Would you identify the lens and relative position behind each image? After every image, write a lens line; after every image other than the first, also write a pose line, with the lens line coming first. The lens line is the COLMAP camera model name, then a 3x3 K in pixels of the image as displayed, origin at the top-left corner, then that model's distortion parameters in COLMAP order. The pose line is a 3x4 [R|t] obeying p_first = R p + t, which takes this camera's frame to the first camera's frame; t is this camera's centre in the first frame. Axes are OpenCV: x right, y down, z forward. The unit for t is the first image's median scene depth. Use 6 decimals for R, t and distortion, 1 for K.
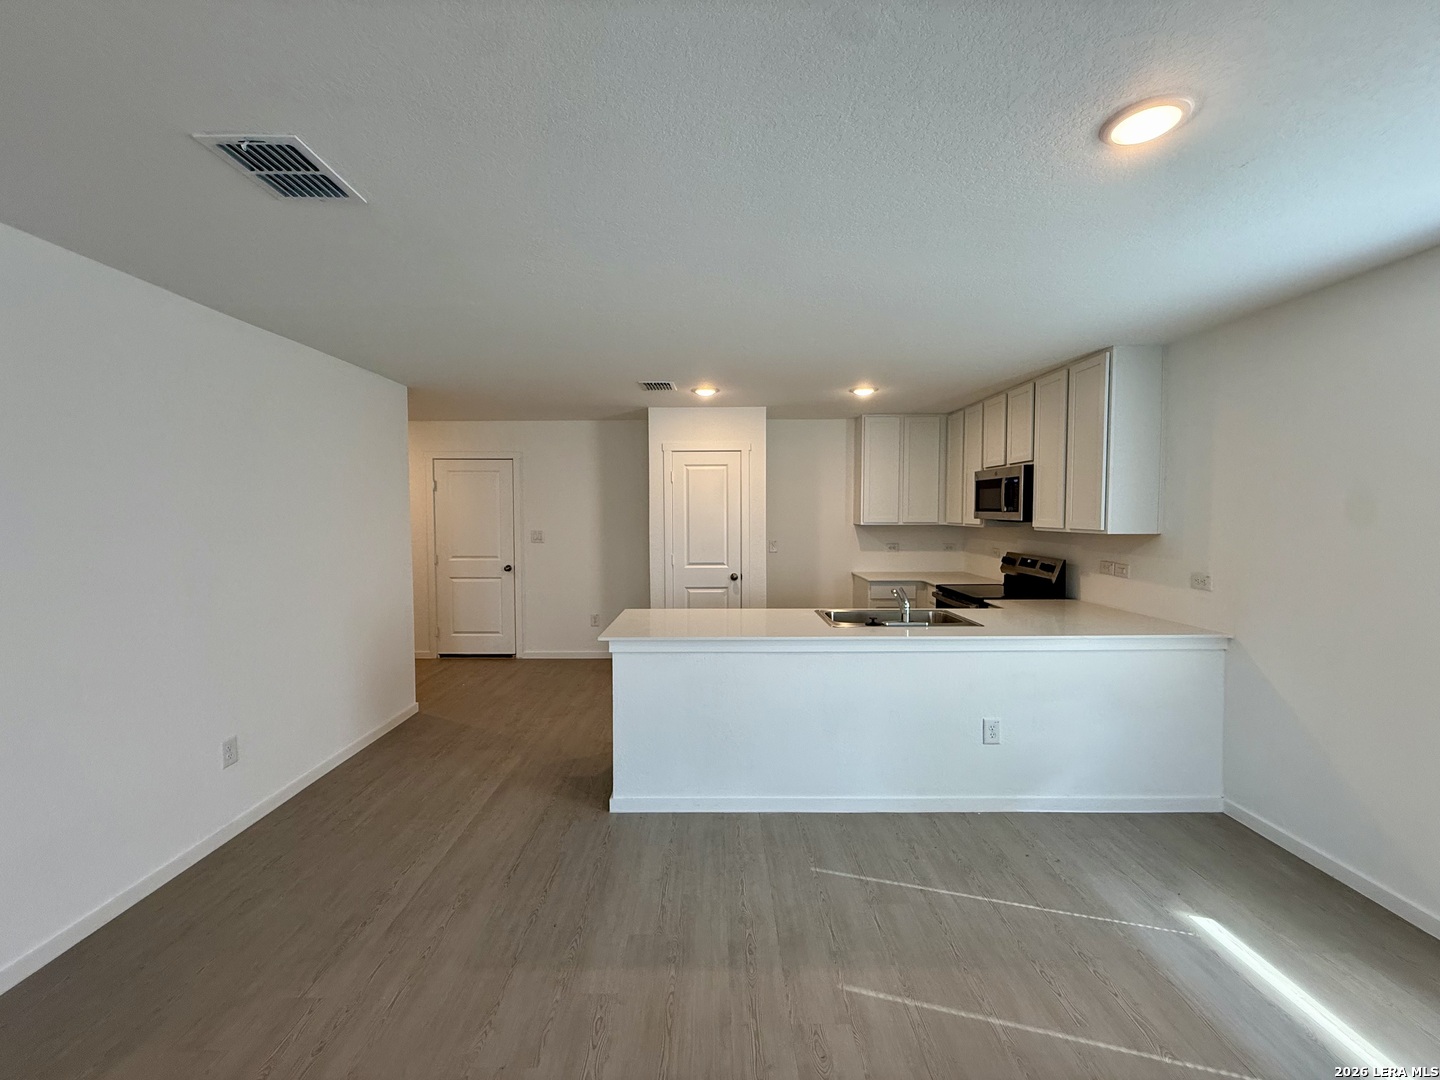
lens RADIAL K [[573.1, 0, 715.4], [0, 573.1, 538.1], [0, 0, 1]] dist [0.000359, 0.000024]
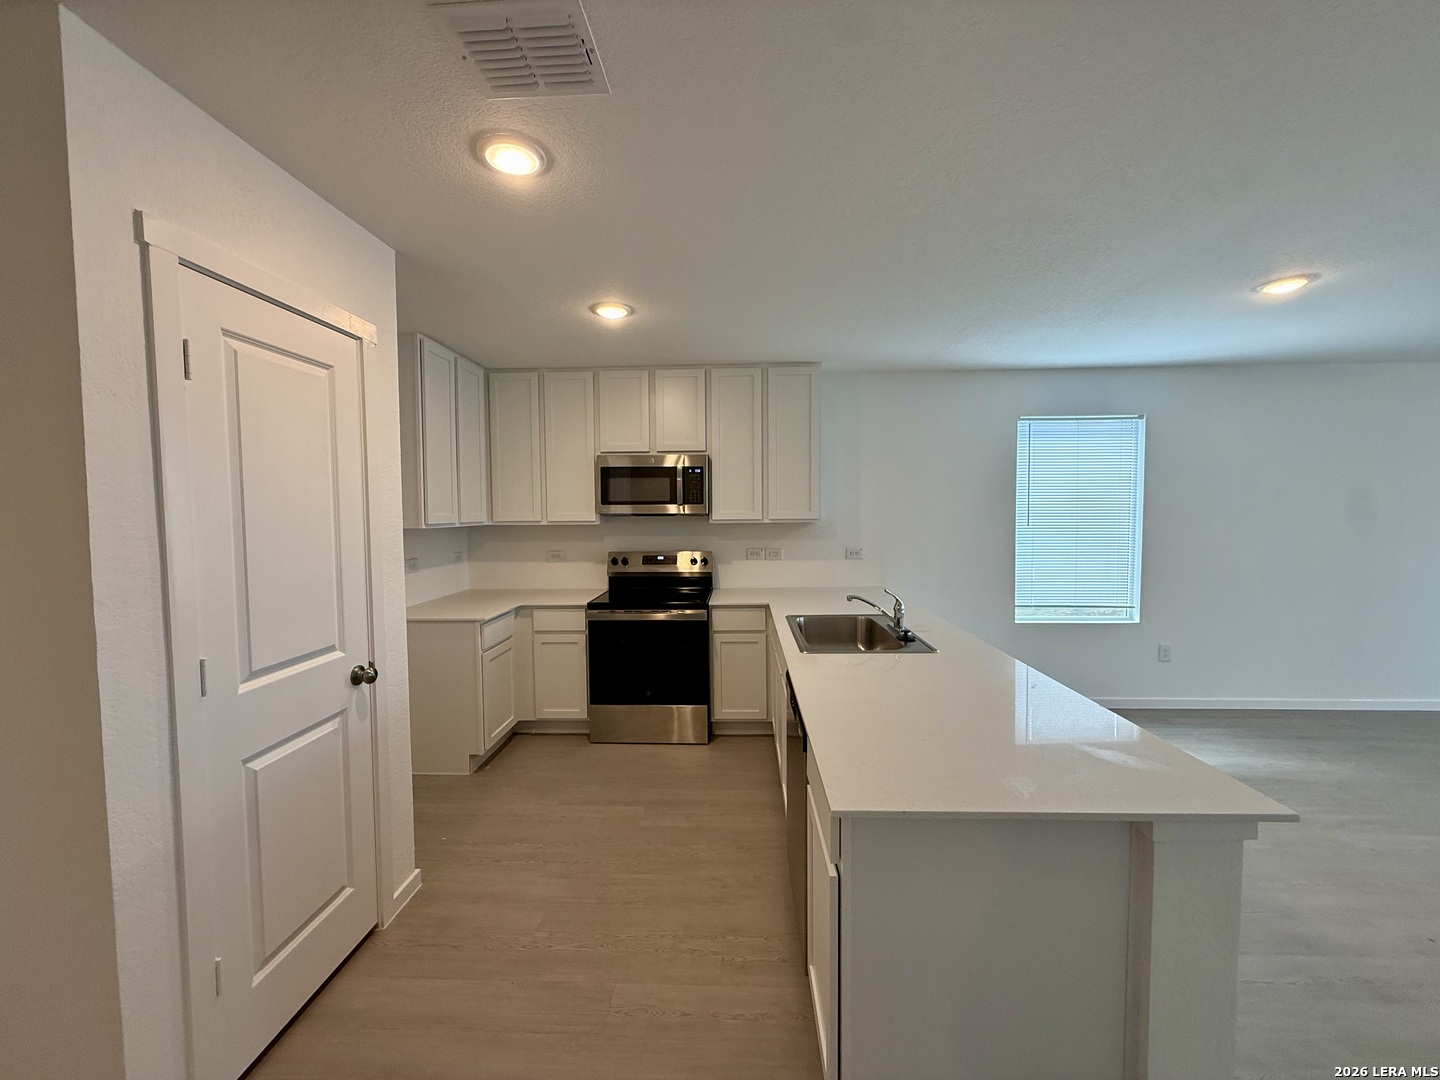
lens RADIAL K [[573.1, 0, 715.4], [0, 573.1, 538.1], [0, 0, 1]] dist [0.000359, 0.000024]
pose [[0.043895, -0.048812, 0.997843, -0.408185], [0.054758, 0.997422, 0.046383, -0.032952], [-0.997534, 0.052603, 0.046455, 0.936456]]
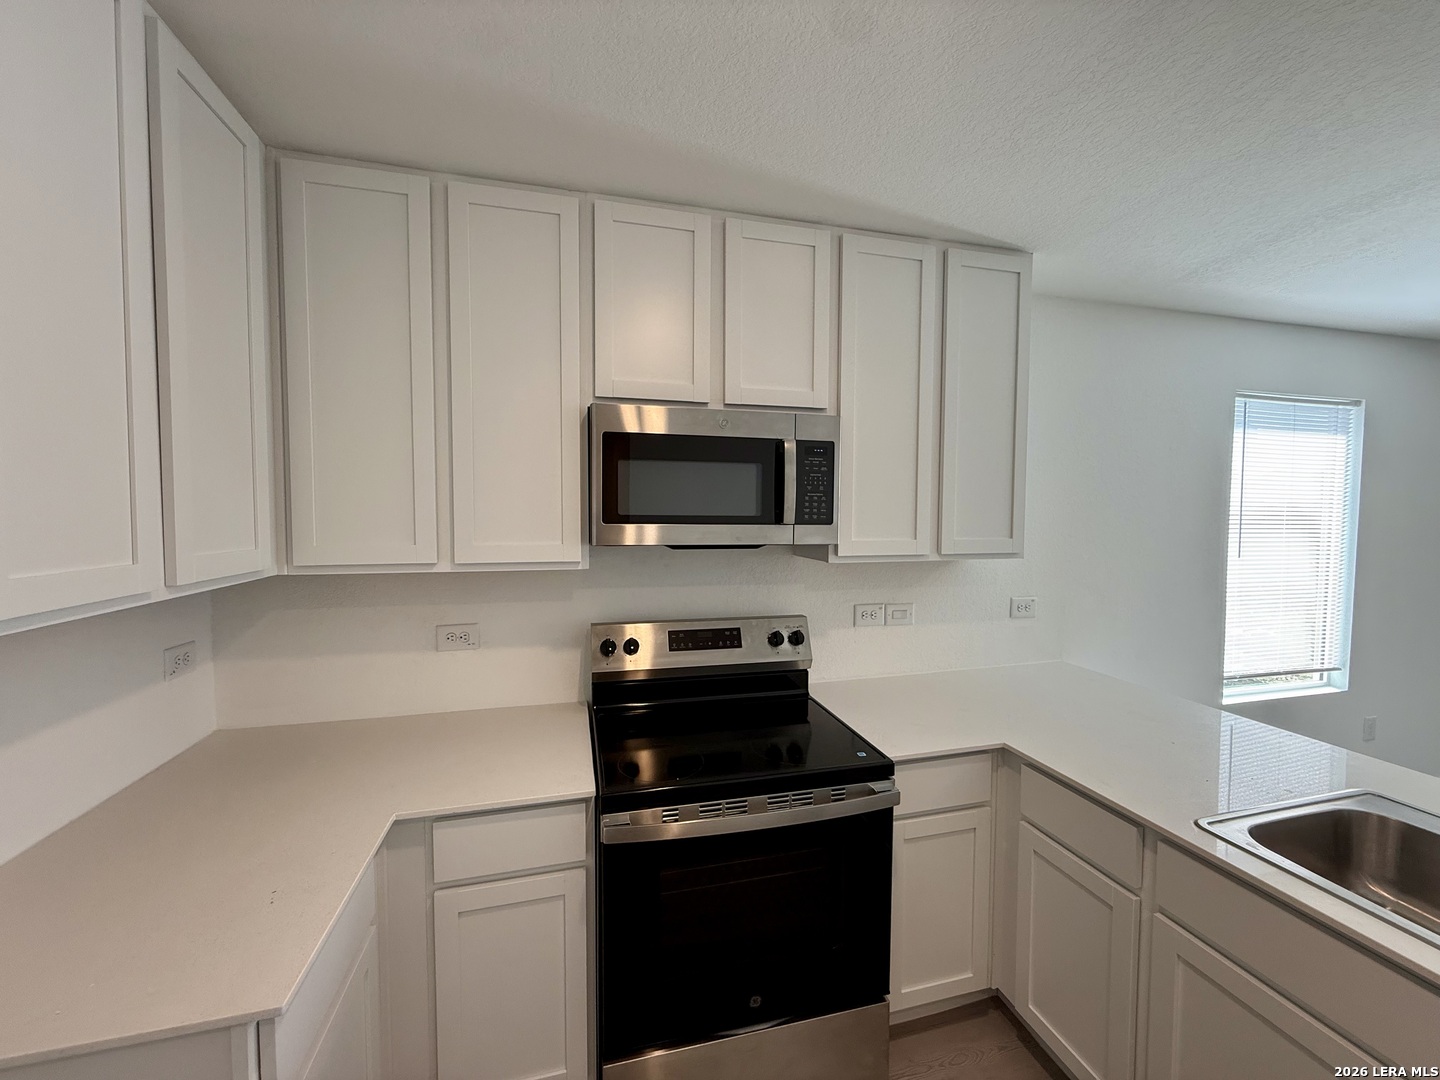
lens RADIAL K [[573.1, 0, 715.4], [0, 573.1, 538.1], [0, 0, 1]] dist [0.000359, 0.000024]
pose [[-0.250473, -0.044926, 0.967081, 0.133930], [0.042254, 0.997464, 0.057281, -0.063675], [-0.967201, 0.055211, -0.247939, 1.187804]]
